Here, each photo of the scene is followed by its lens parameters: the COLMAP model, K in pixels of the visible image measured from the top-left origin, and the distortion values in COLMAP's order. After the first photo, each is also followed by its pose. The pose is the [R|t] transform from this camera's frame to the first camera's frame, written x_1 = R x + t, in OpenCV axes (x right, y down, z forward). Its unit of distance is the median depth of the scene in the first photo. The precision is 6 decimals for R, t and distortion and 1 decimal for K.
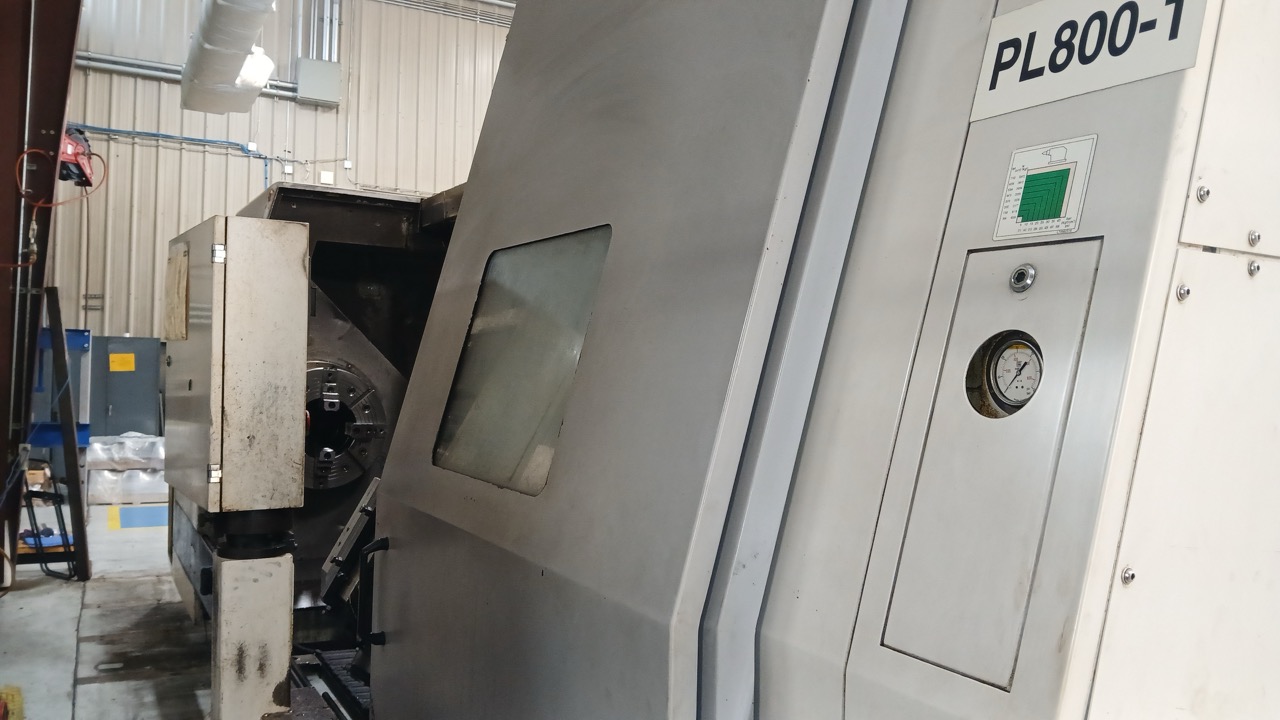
lens RADIAL K [[998.3, 0, 630.2], [0, 998.3, 361.8], [0, 0, 1]] dist [0.055051, -0.111296]
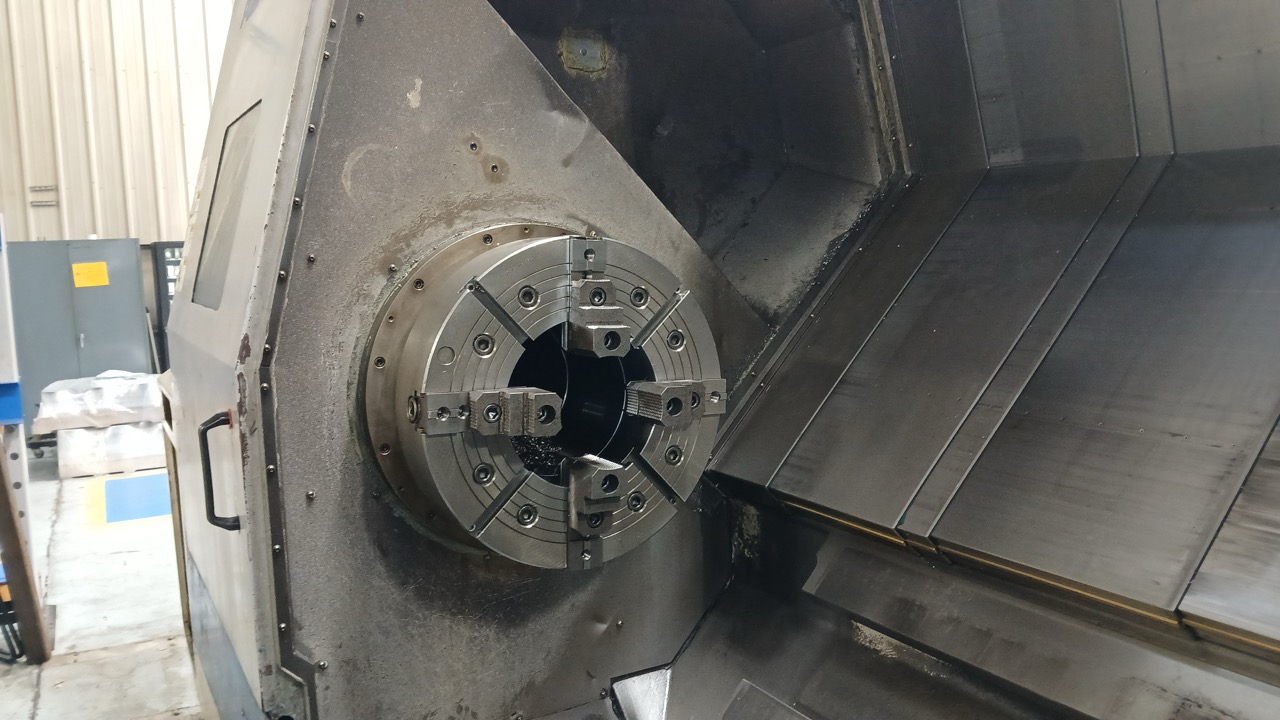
lens RADIAL K [[998.3, 0, 644.6], [0, 998.3, 358.7], [0, 0, 1]] dist [0.055051, -0.111296]
pose [[0.998049, -0.061380, 0.011465, -0.132574], [0.059740, 0.992059, 0.110676, 0.005495], [-0.018167, -0.109776, 0.993790, 0.299105]]
